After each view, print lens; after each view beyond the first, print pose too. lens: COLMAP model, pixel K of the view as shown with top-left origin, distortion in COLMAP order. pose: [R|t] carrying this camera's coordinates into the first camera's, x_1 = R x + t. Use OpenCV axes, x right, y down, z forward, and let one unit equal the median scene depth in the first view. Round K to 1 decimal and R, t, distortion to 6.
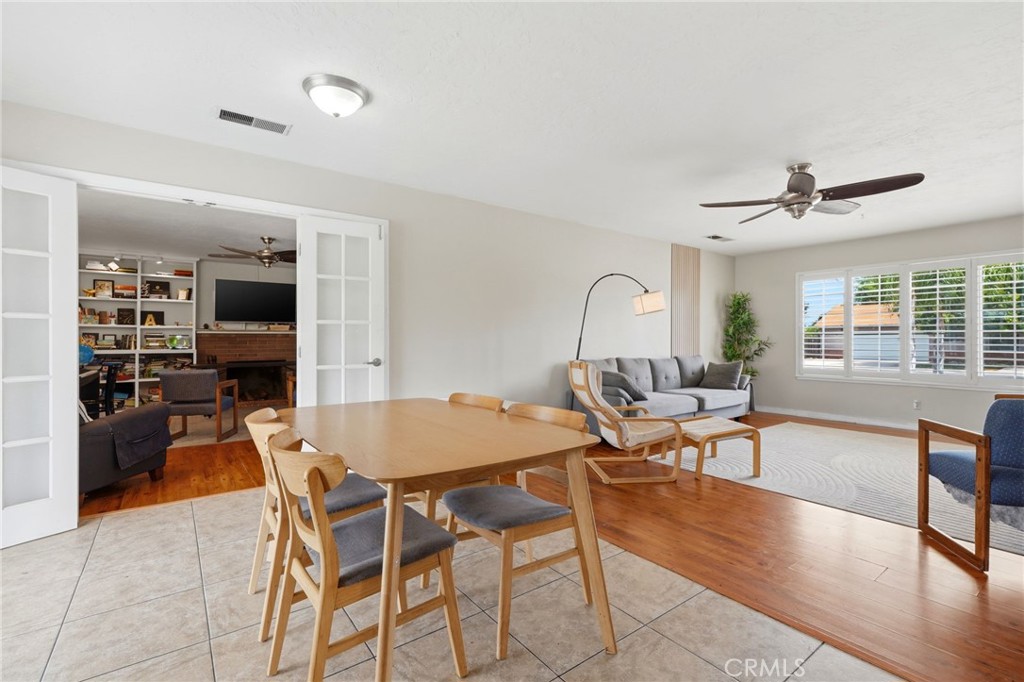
lens RADIAL K [[458.1, 0, 511.6], [0, 458.1, 339.6], [0, 0, 1]] dist [0.000326, 0.000088]
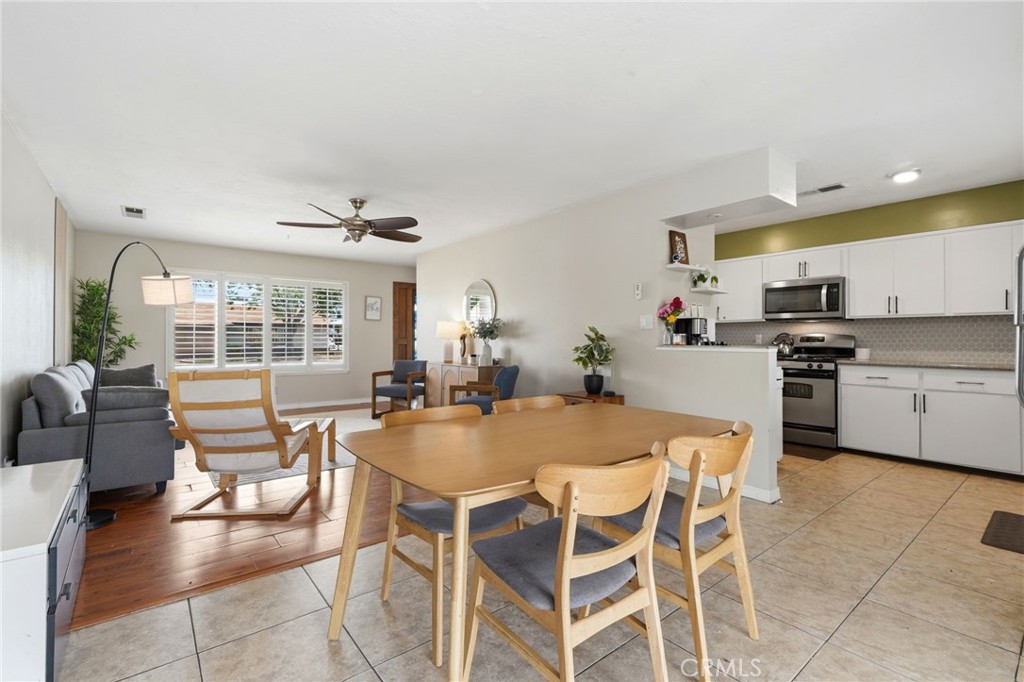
lens RADIAL K [[458.1, 0, 513.1], [0, 458.1, 337.5], [0, 0, 1]] dist [0.000326, 0.000088]
pose [[-0.036642, 0.002528, 0.999325, -0.327813], [-0.002036, 0.999995, -0.002605, -0.001628], [-0.999326, -0.002130, -0.036637, 0.321640]]
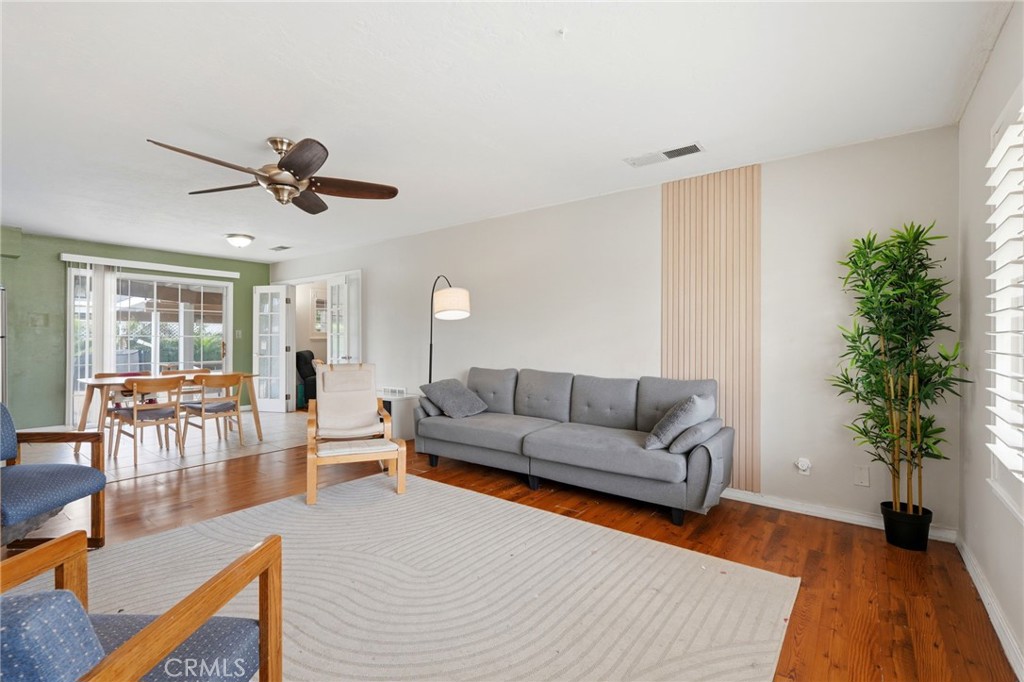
lens RADIAL K [[458.1, 0, 513.2], [0, 458.1, 332.9], [0, 0, 1]] dist [0.000326, 0.000088]
pose [[0.277806, -0.010329, -0.960582, 0.801819], [-0.001152, 0.999938, -0.011085, -0.011759], [0.960637, 0.004186, 0.277777, 0.606773]]
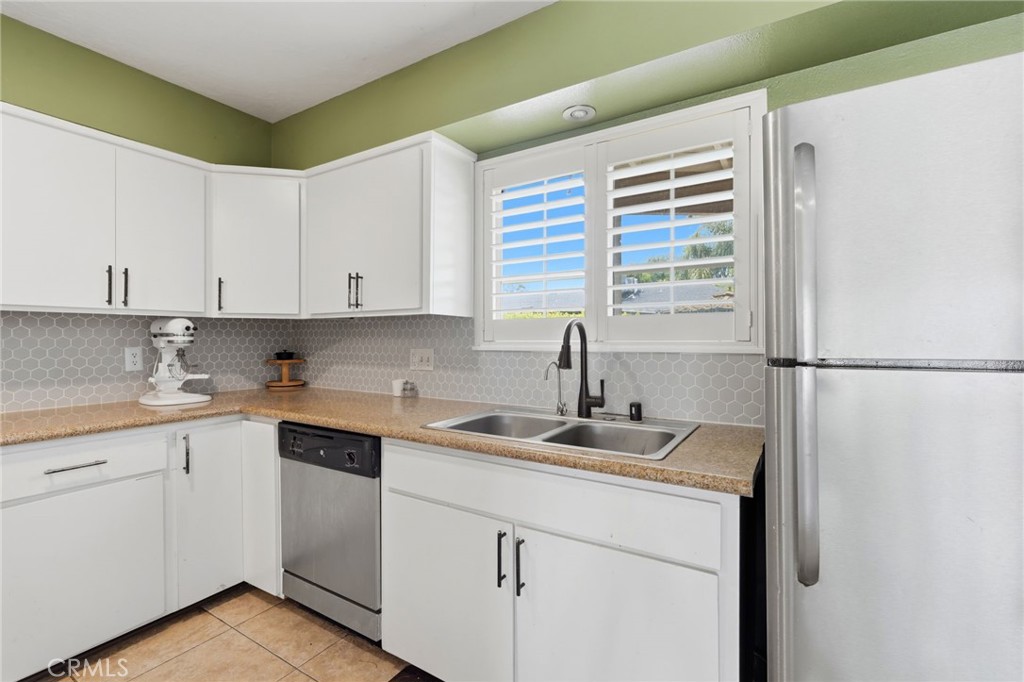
lens RADIAL K [[458.1, 0, 511.8], [0, 458.1, 338.6], [0, 0, 1]] dist [0.000326, 0.000088]
pose [[-0.931520, -0.000495, -0.363690, 0.083202], [-0.001412, 0.999996, 0.002256, -0.018296], [0.363688, 0.002615, -0.931517, 0.055447]]
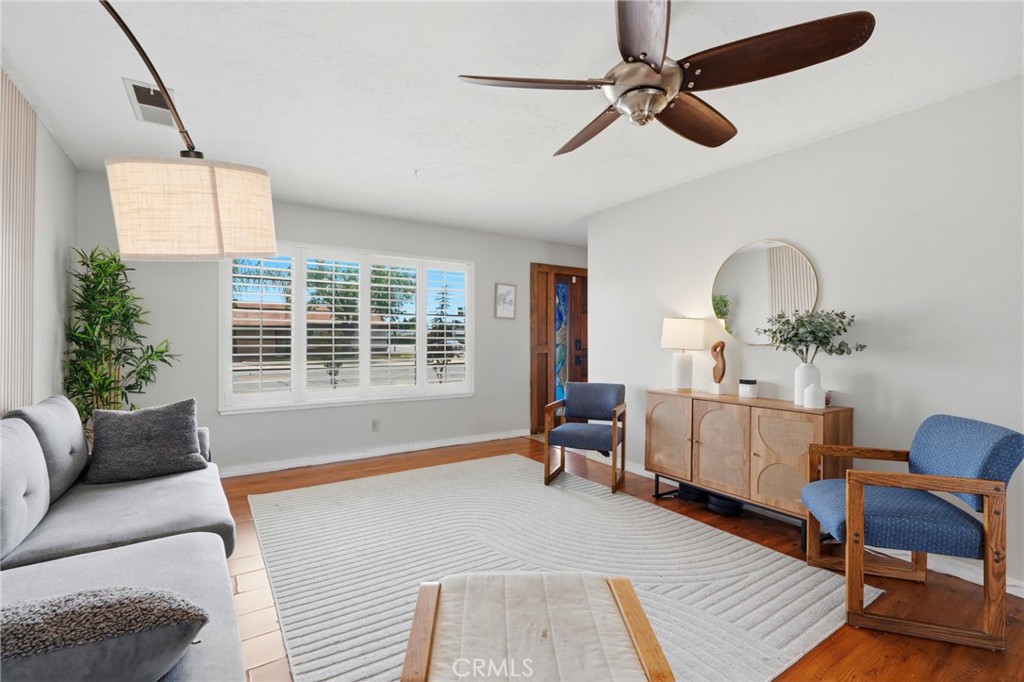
lens RADIAL K [[458.1, 0, 512.8], [0, 458.1, 341.3], [0, 0, 1]] dist [0.000326, 0.000088]
pose [[0.057418, -0.004961, 0.998338, 0.056442], [-0.002558, 0.999984, 0.005116, -0.012389], [-0.998347, -0.002847, 0.057404, 0.577456]]
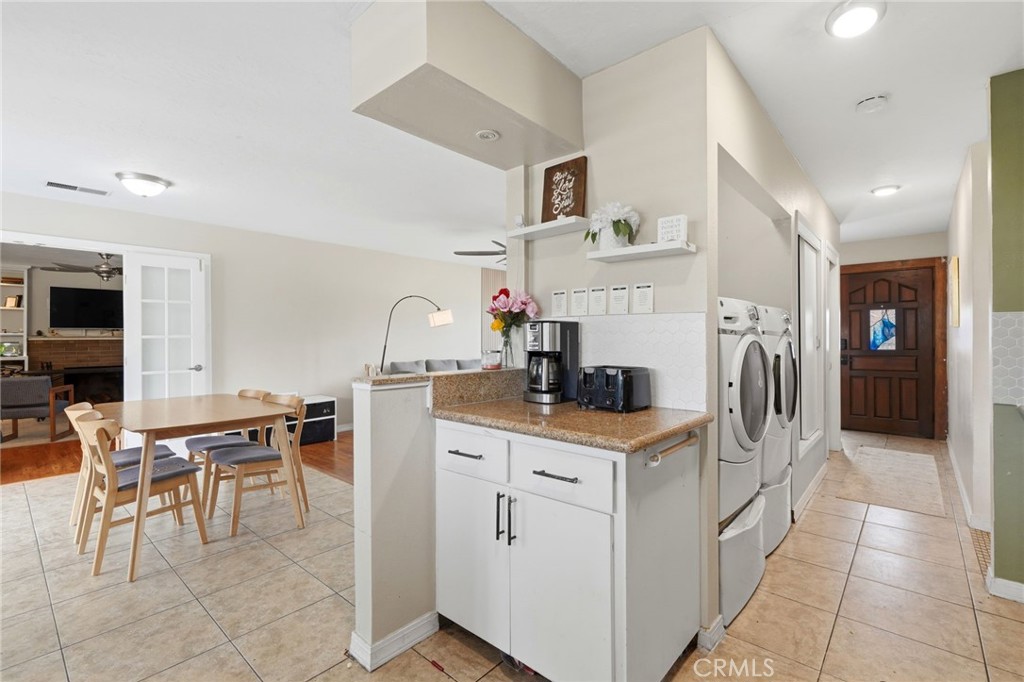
lens RADIAL K [[458.1, 0, 512.3], [0, 458.1, 338.2], [0, 0, 1]] dist [0.000326, 0.000088]
pose [[0.978098, -0.004748, 0.208090, 0.157946], [0.004436, 0.999988, 0.001966, -0.016976], [-0.208096, -0.001000, 0.978108, -0.227461]]
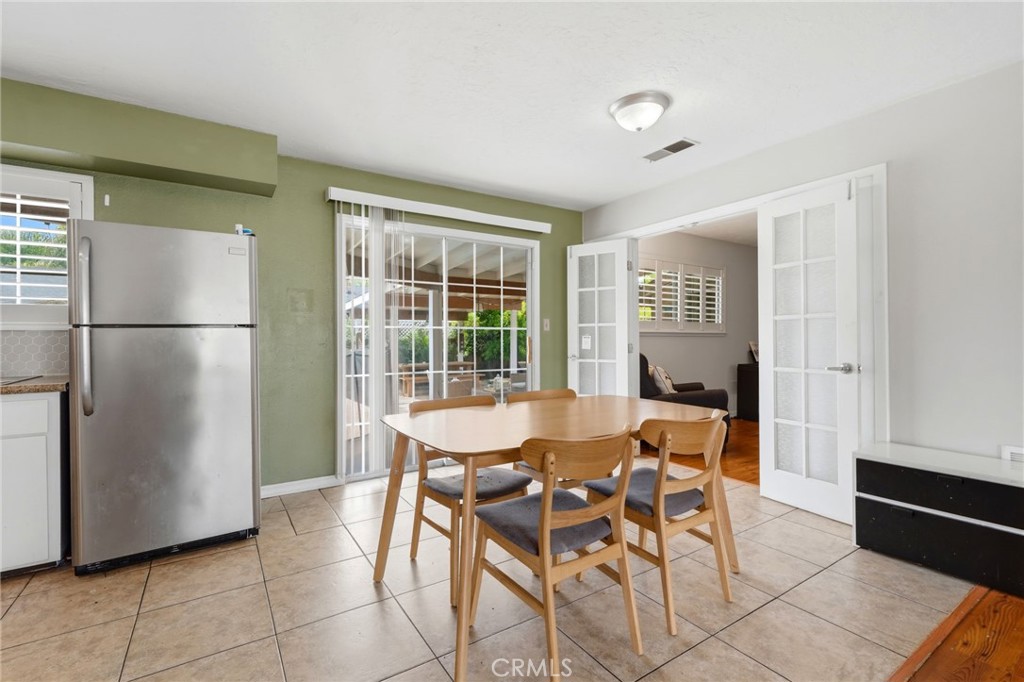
lens RADIAL K [[458.1, 0, 511.2], [0, 458.1, 339.1], [0, 0, 1]] dist [0.000326, 0.000088]
pose [[-0.064986, 0.003138, -0.997881, 0.255208], [0.006007, 0.999978, 0.002753, -0.001456], [0.997868, -0.005816, -0.065003, 0.276607]]
